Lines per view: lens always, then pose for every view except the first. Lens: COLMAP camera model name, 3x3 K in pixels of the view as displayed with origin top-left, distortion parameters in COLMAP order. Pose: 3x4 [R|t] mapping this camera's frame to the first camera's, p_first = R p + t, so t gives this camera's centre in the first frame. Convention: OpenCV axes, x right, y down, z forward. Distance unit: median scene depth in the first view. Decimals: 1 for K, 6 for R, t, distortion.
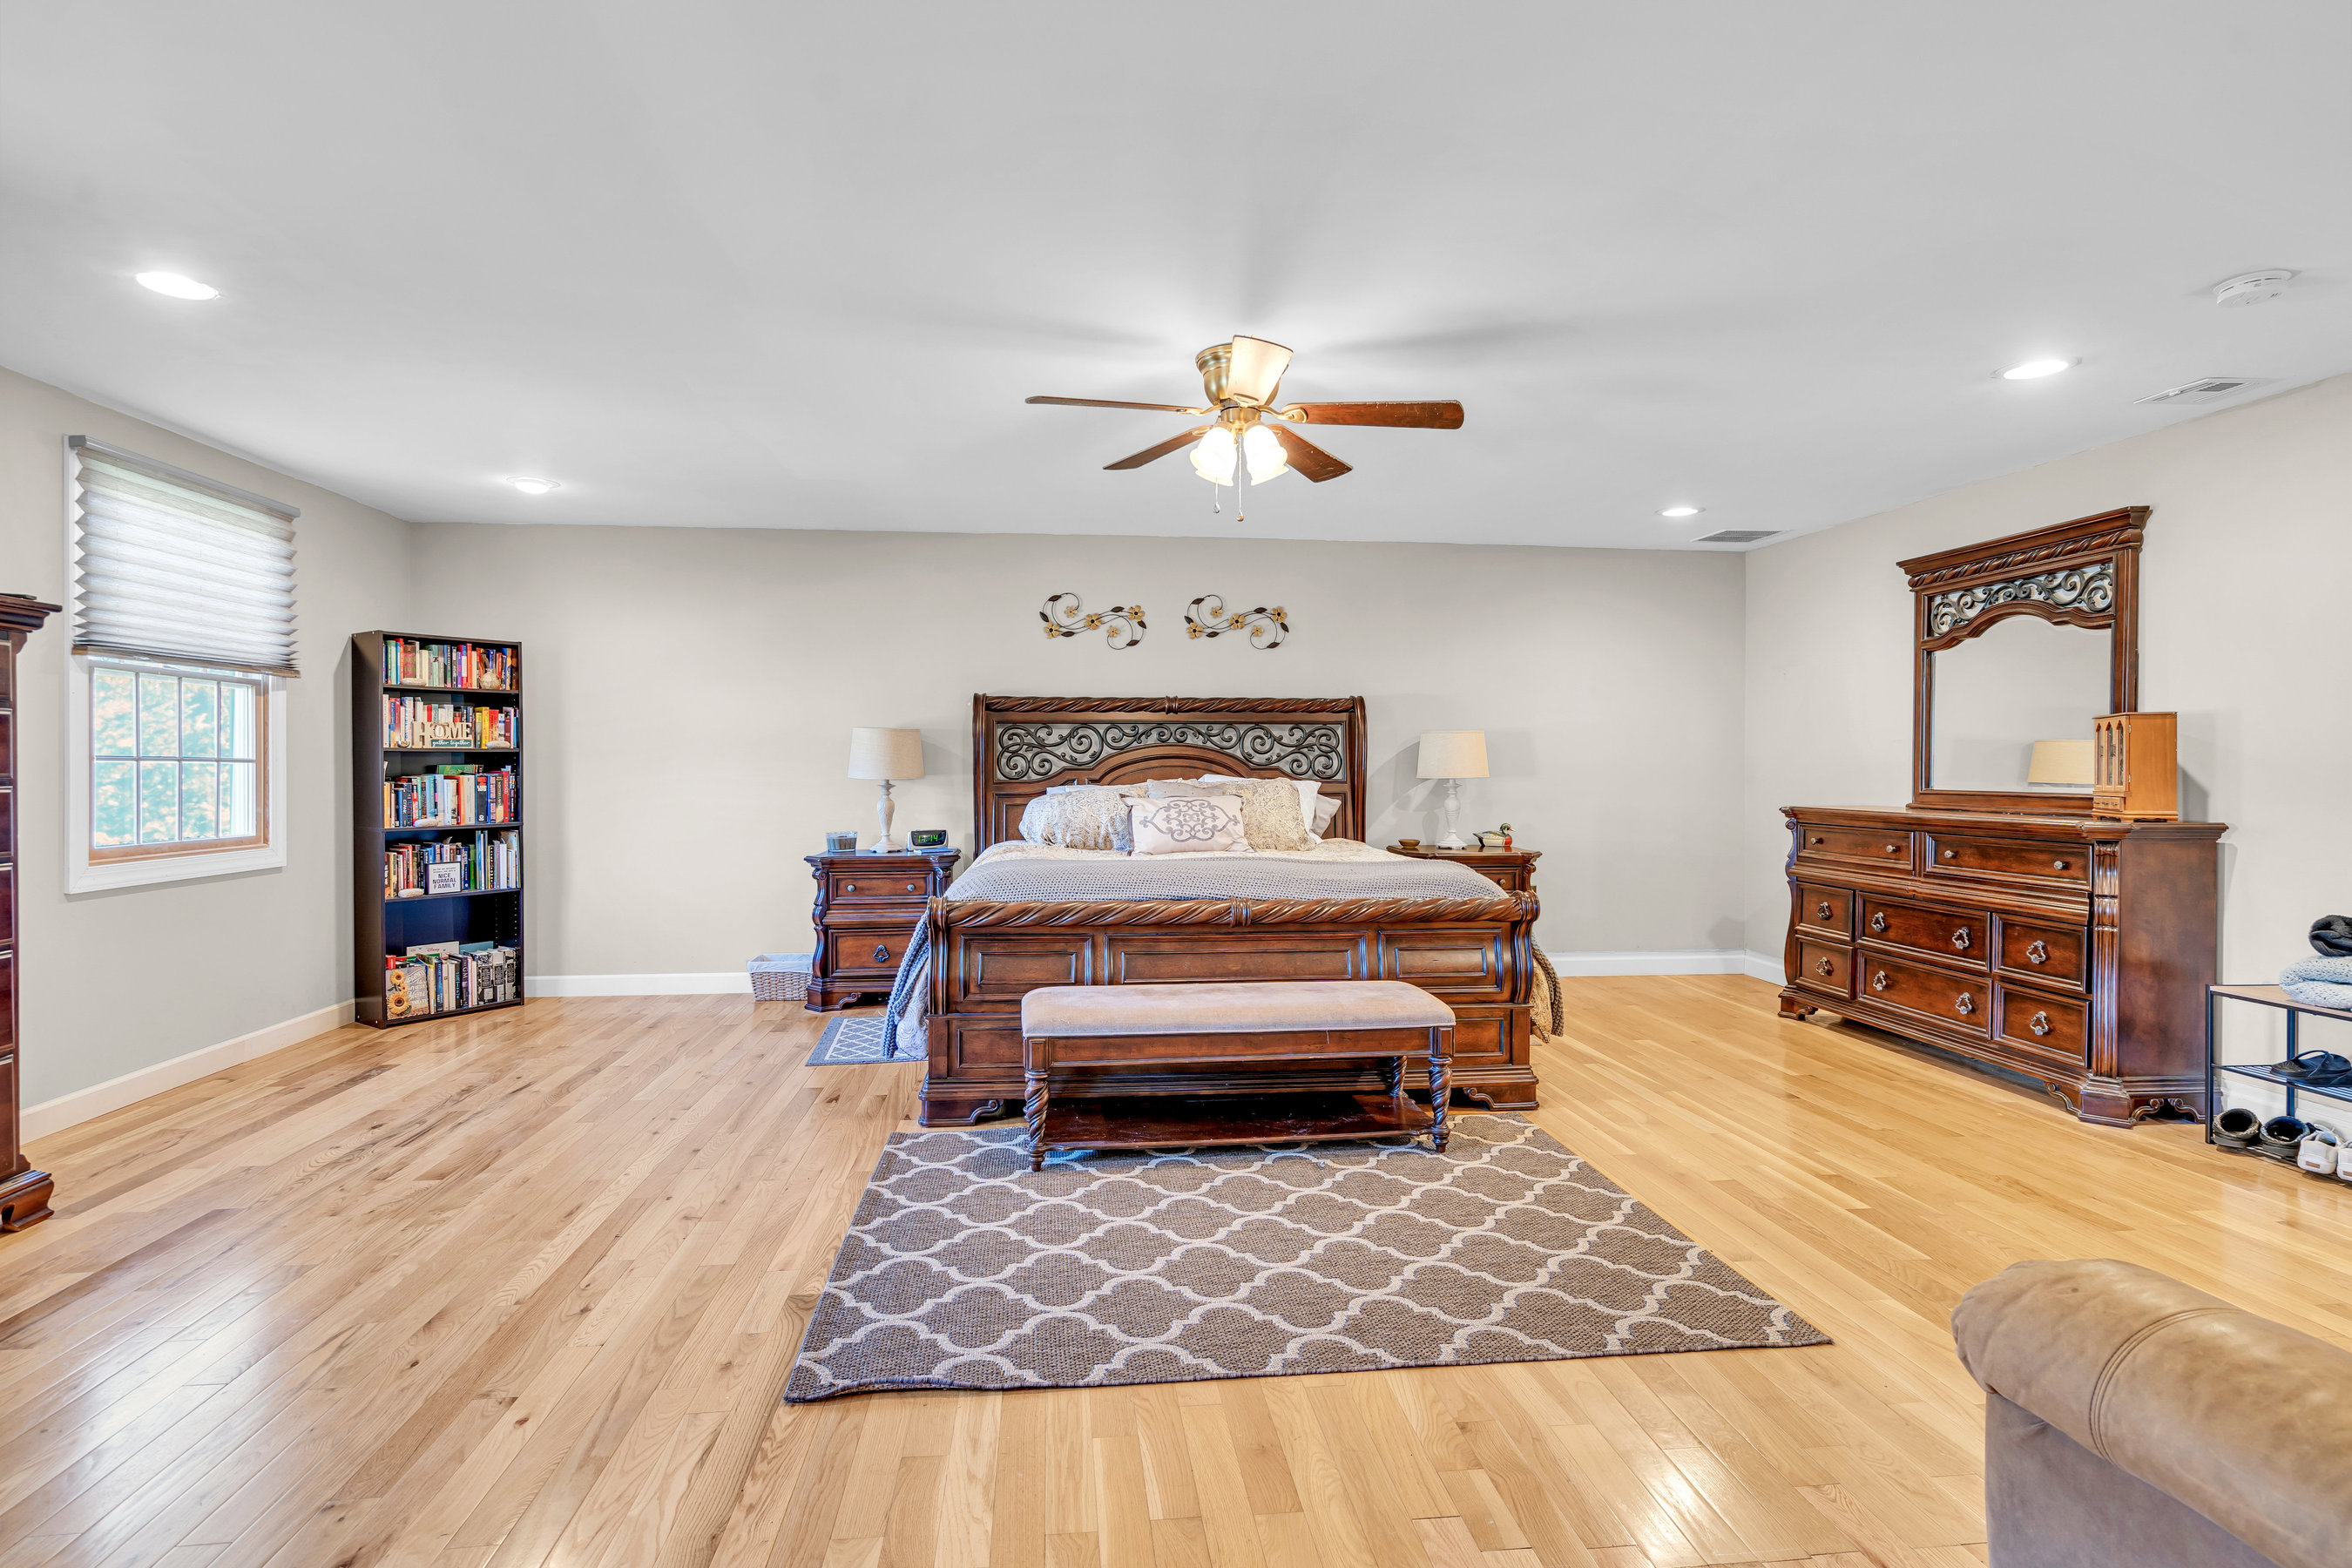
lens RADIAL K [[1144.2, 0, 1164.5], [0, 1144.2, 784.3], [0, 0, 1]] dist [-0.003031, -0.000371]
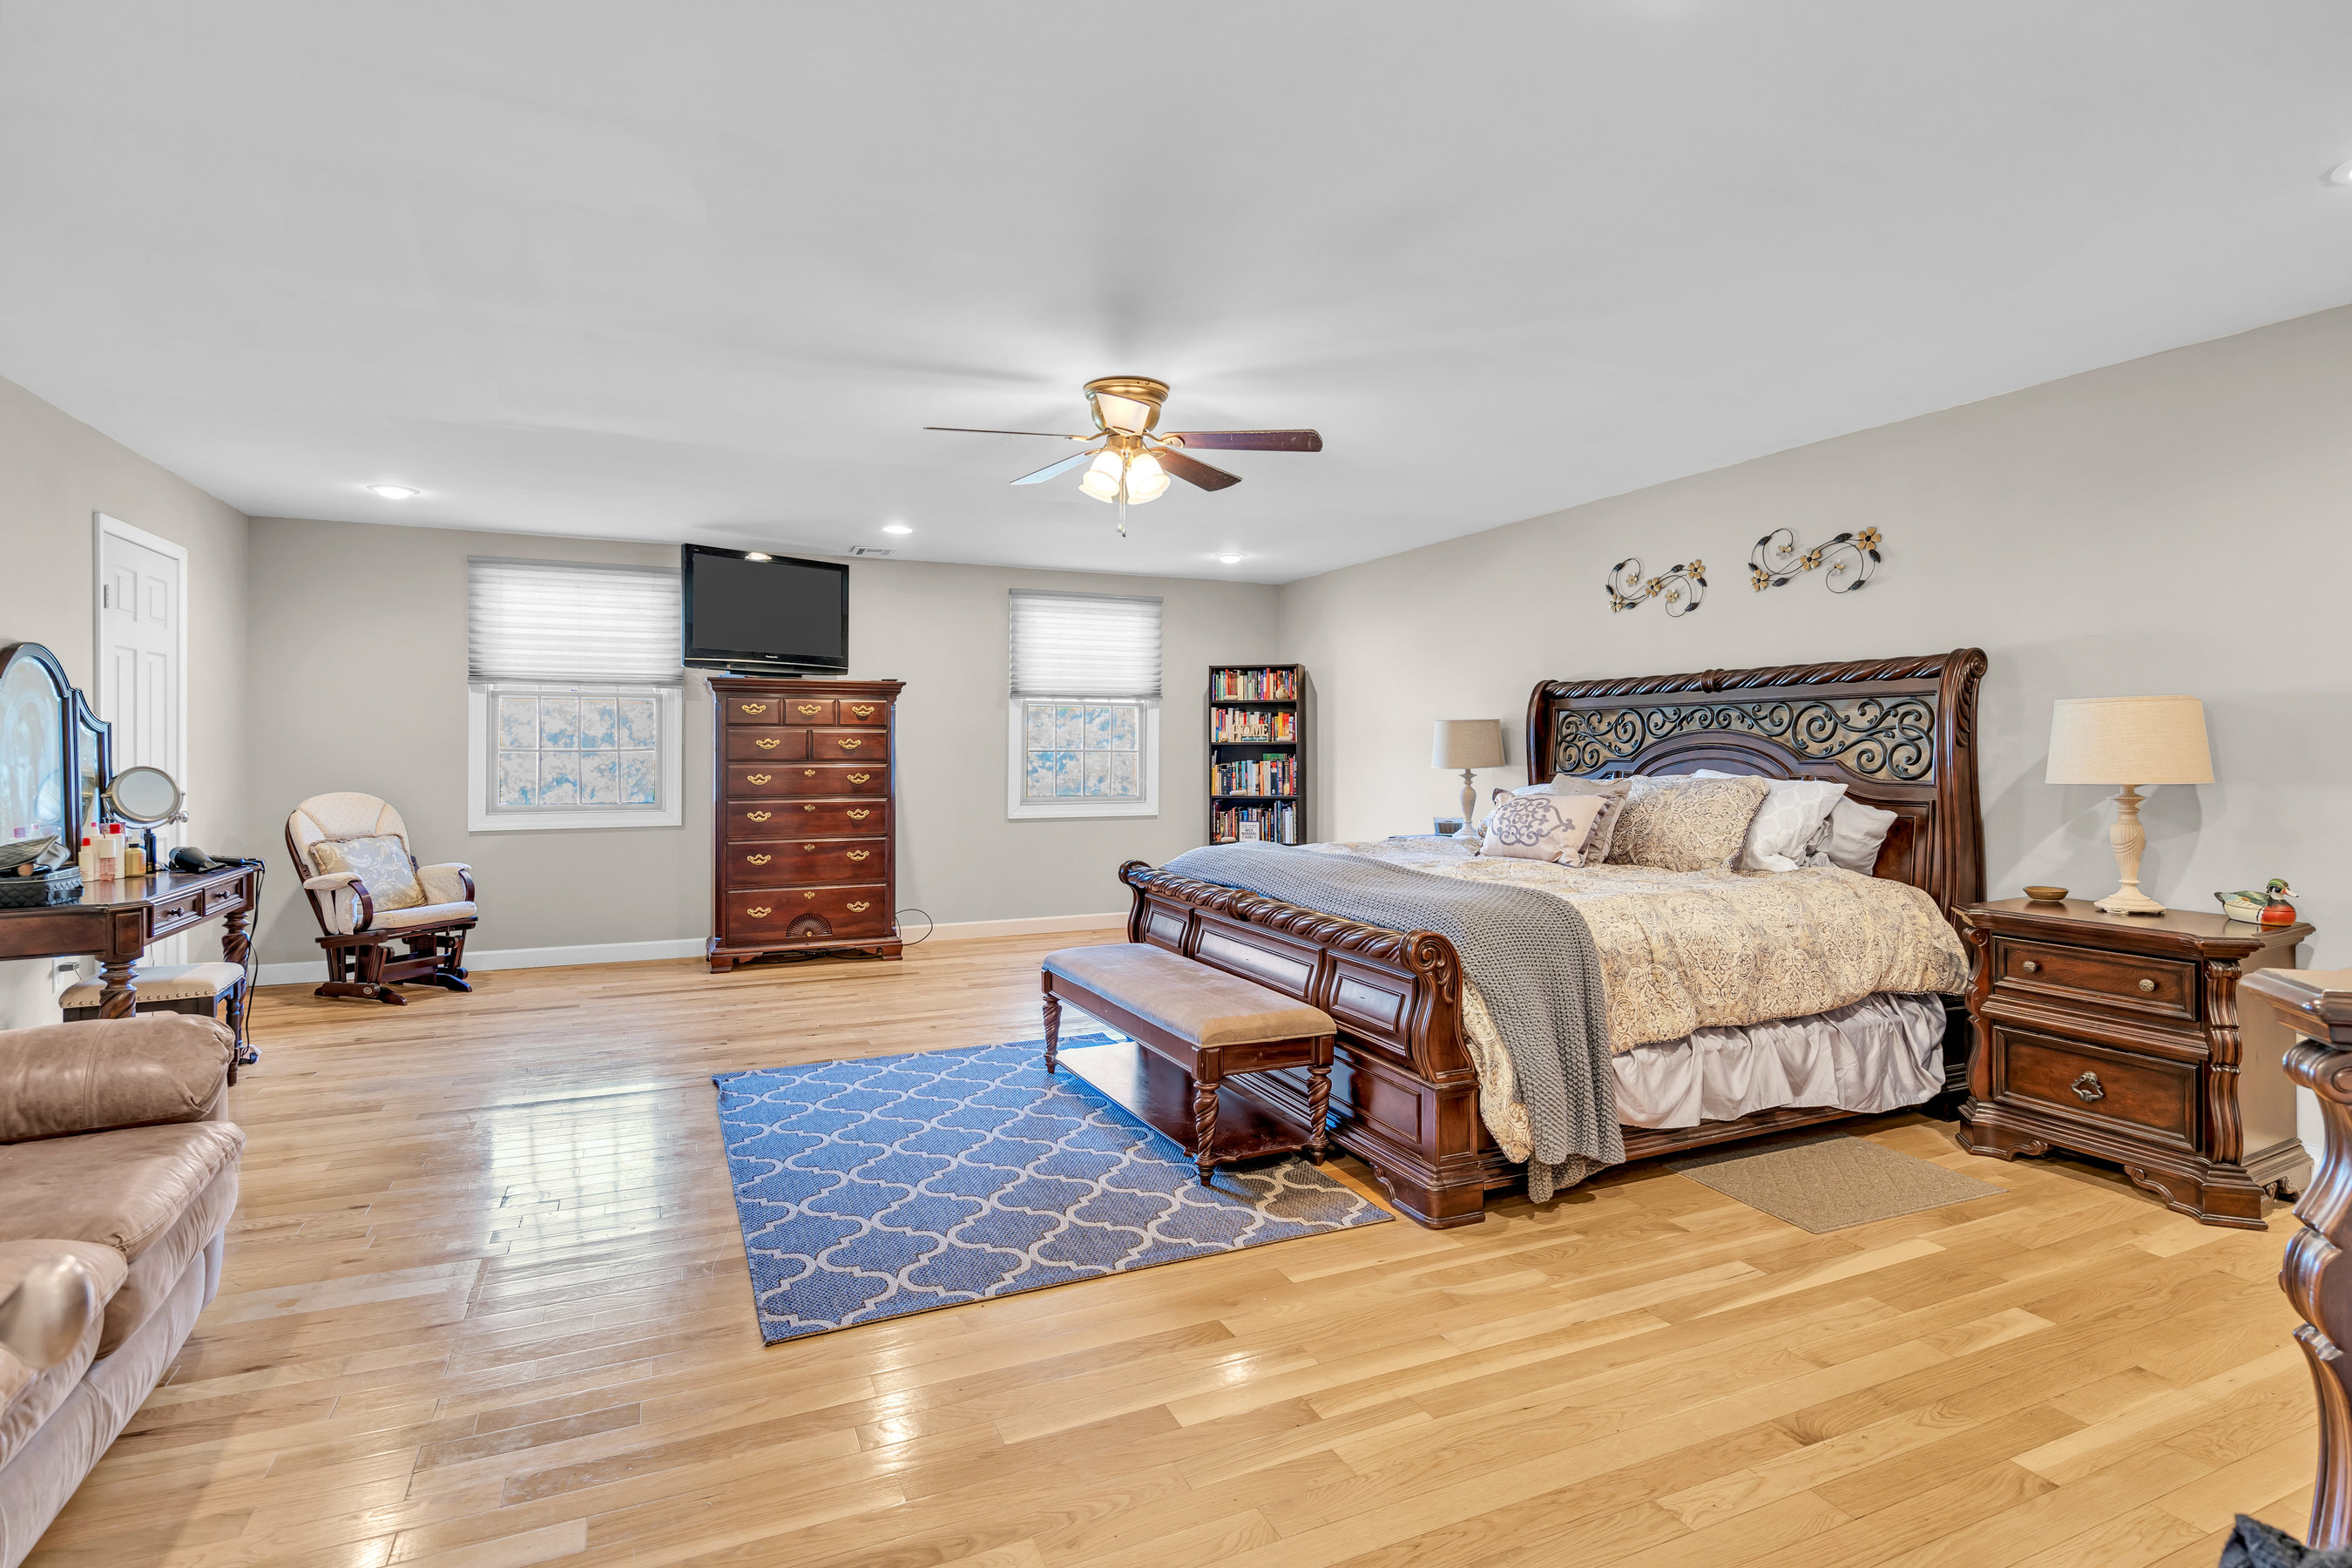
lens RADIAL K [[1144.2, 0, 1160.2], [0, 1144.2, 760.2], [0, 0, 1]] dist [-0.003031, -0.000371]
pose [[0.309624, 0.009751, -0.950809, 0.694141], [-0.013927, 0.999887, 0.005719, -0.014916], [0.950757, 0.011471, 0.309724, 0.428463]]
